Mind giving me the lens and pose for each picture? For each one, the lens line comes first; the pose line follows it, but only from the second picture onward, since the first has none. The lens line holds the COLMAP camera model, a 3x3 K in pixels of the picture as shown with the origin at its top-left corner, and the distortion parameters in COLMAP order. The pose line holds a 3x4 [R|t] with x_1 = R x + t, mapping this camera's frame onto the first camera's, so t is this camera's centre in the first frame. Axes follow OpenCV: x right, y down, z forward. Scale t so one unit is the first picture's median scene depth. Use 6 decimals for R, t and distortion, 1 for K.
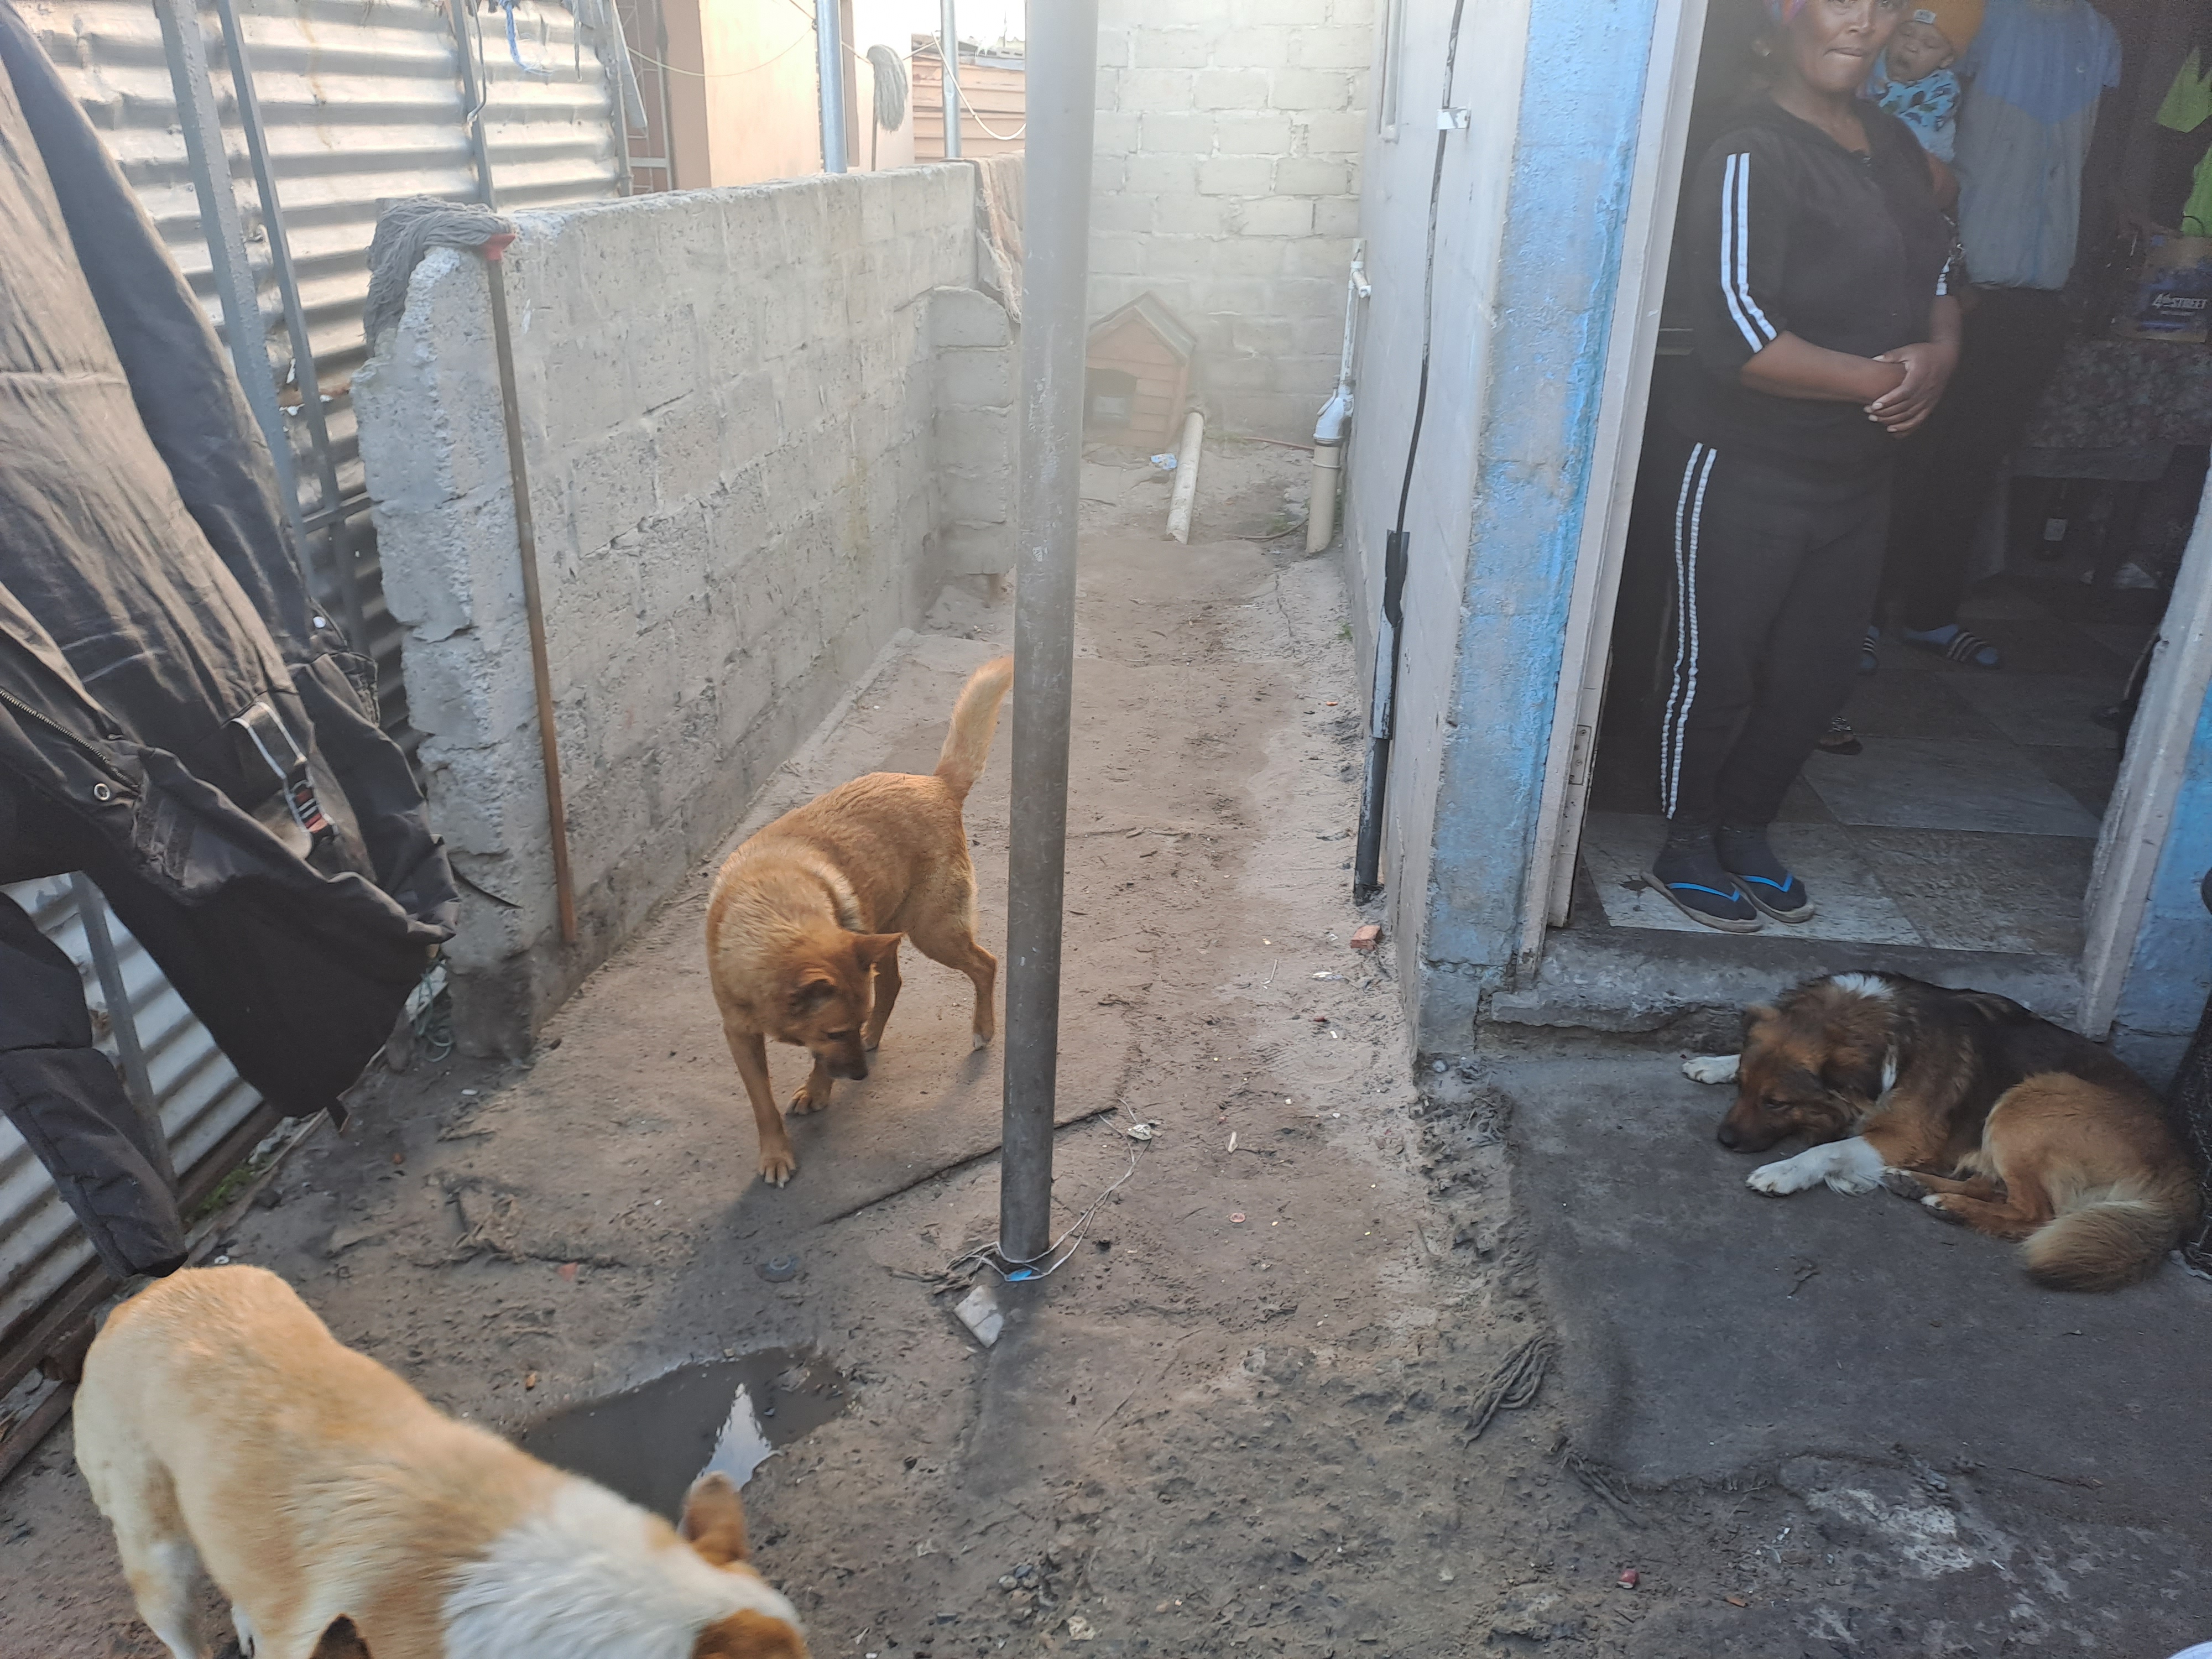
lens RADIAL K [[1647.4, 0, 1091.9], [0, 1647.4, 822.1], [0, 0, 1]] dist [0.028424, -0.009936]
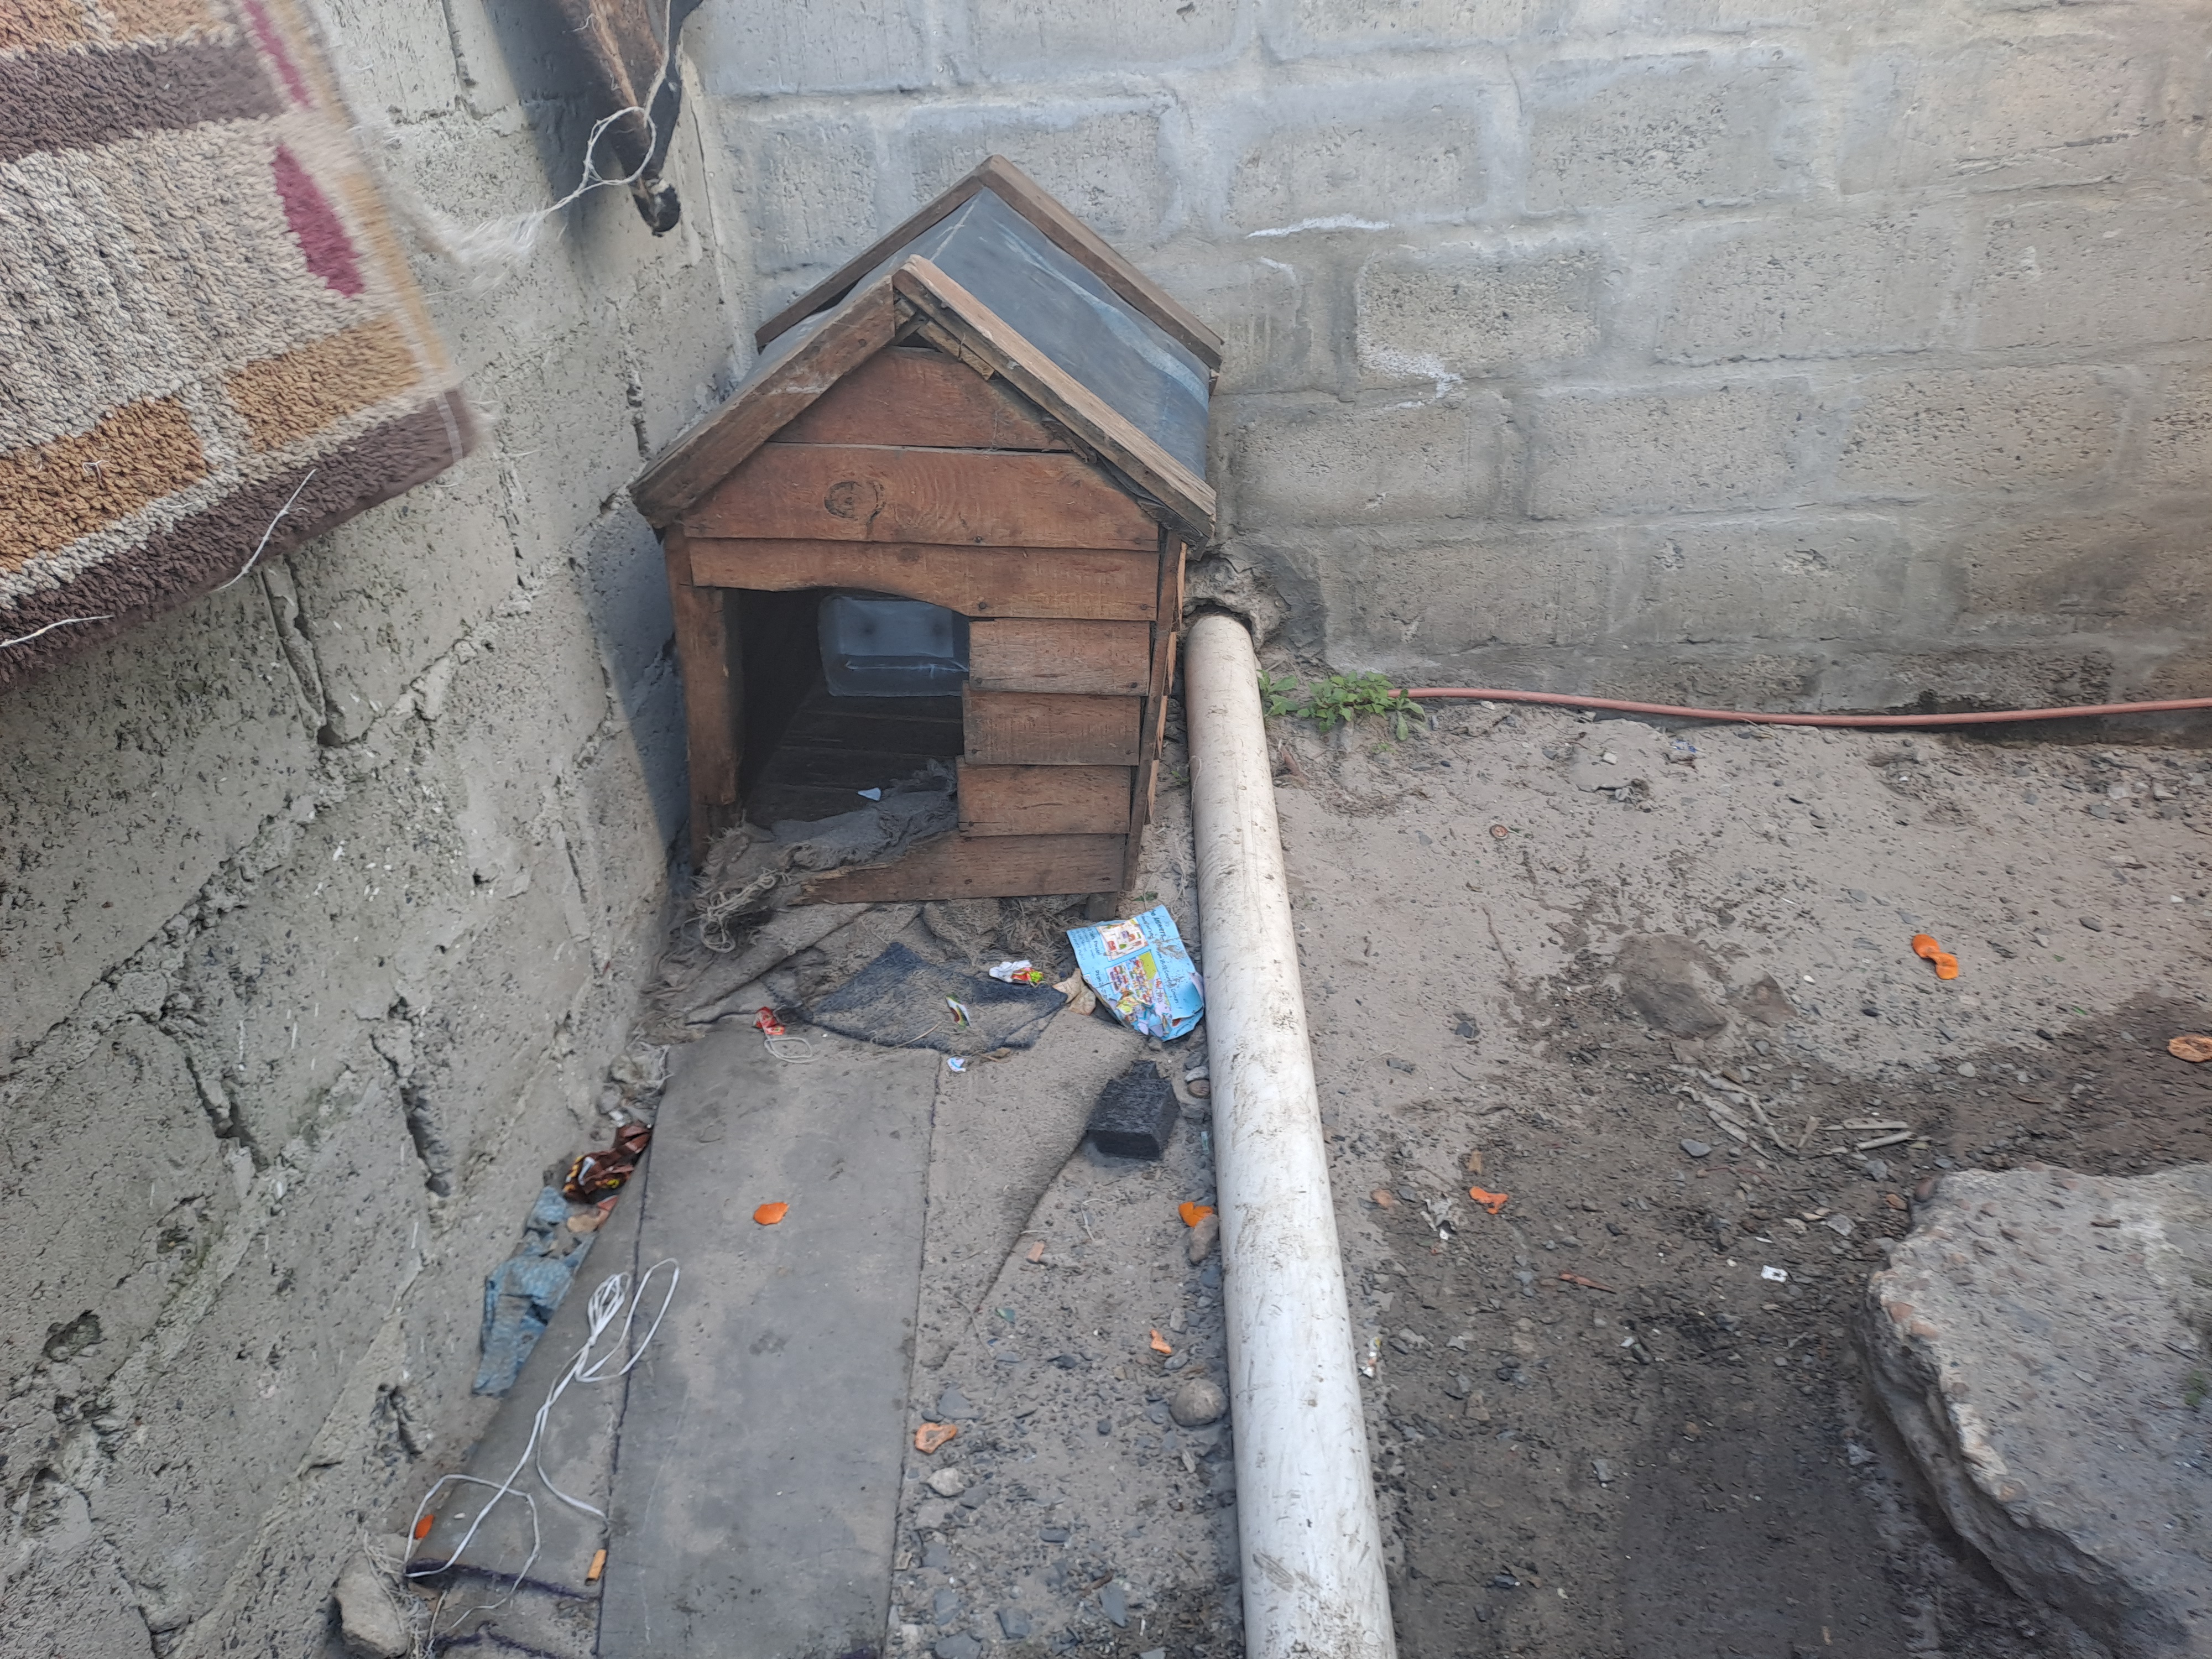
lens RADIAL K [[1647.4, 0, 1091.9], [0, 1647.4, 822.1], [0, 0, 1]] dist [0.028424, -0.009936]
pose [[0.994386, -0.100896, 0.031884, 0.031755], [0.098129, 0.992043, 0.078873, -0.246314], [-0.039588, -0.075302, 0.996375, 0.761111]]
